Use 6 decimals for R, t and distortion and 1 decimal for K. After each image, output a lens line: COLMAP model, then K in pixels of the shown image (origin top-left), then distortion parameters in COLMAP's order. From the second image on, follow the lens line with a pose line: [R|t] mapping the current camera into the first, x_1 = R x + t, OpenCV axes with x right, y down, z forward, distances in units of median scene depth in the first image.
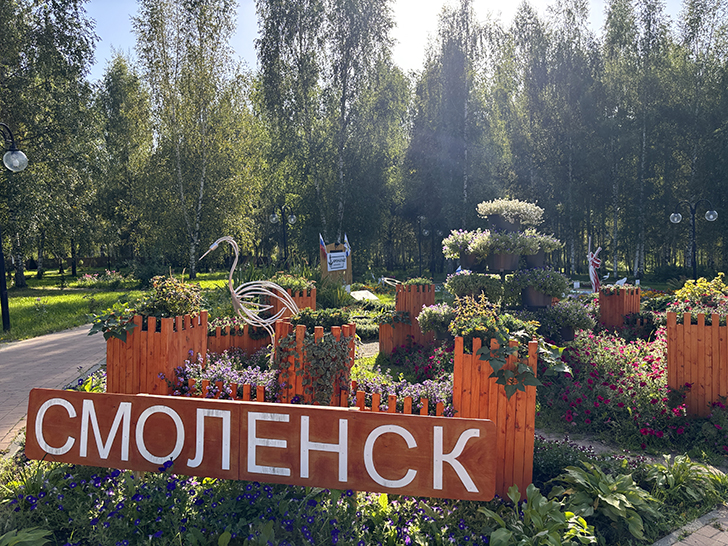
lens RADIAL K [[547.7, 0, 364.0], [0, 547.7, 273.0], [0, 0, 1]] dist [0.052728, -0.070383]
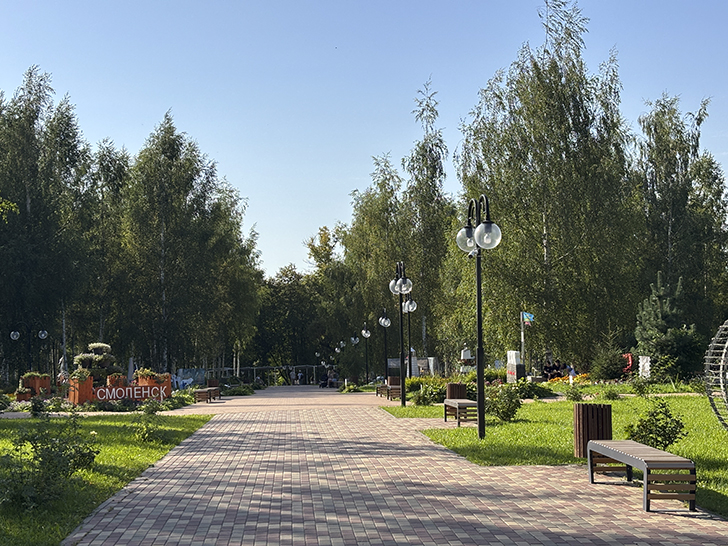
lens RADIAL K [[1065.6, 0, 364.0], [0, 1065.6, 273.0], [0, 0, 1]] dist [-0.000056, 0.015198]
pose [[0.510608, 0.058538, 0.857819, -1.008019], [0.053472, 0.993587, -0.099631, 0.034786], [-0.858150, 0.096742, 0.504203, -0.797279]]
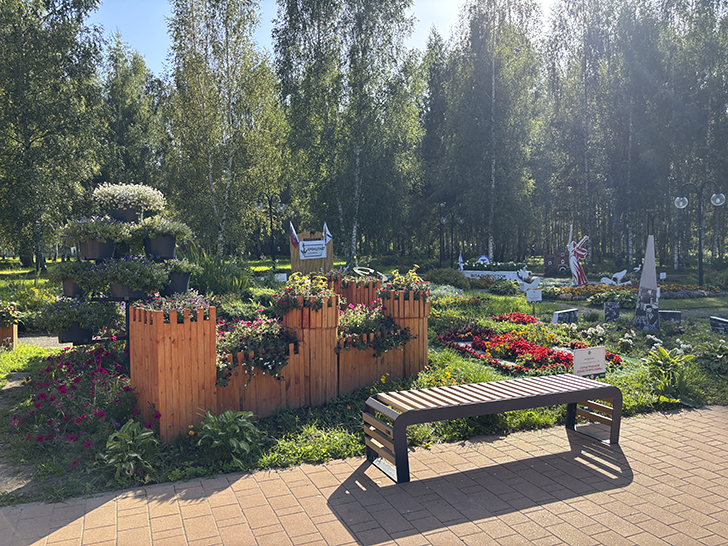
lens RADIAL K [[547.7, 0, 364.0], [0, 547.7, 273.0], [0, 0, 1]] dist [0.052728, -0.070383]
pose [[0.979476, 0.015699, -0.200950, 0.247696], [-0.011453, 0.999686, 0.022276, -0.002311], [0.201237, -0.019517, 0.979348, 0.044475]]
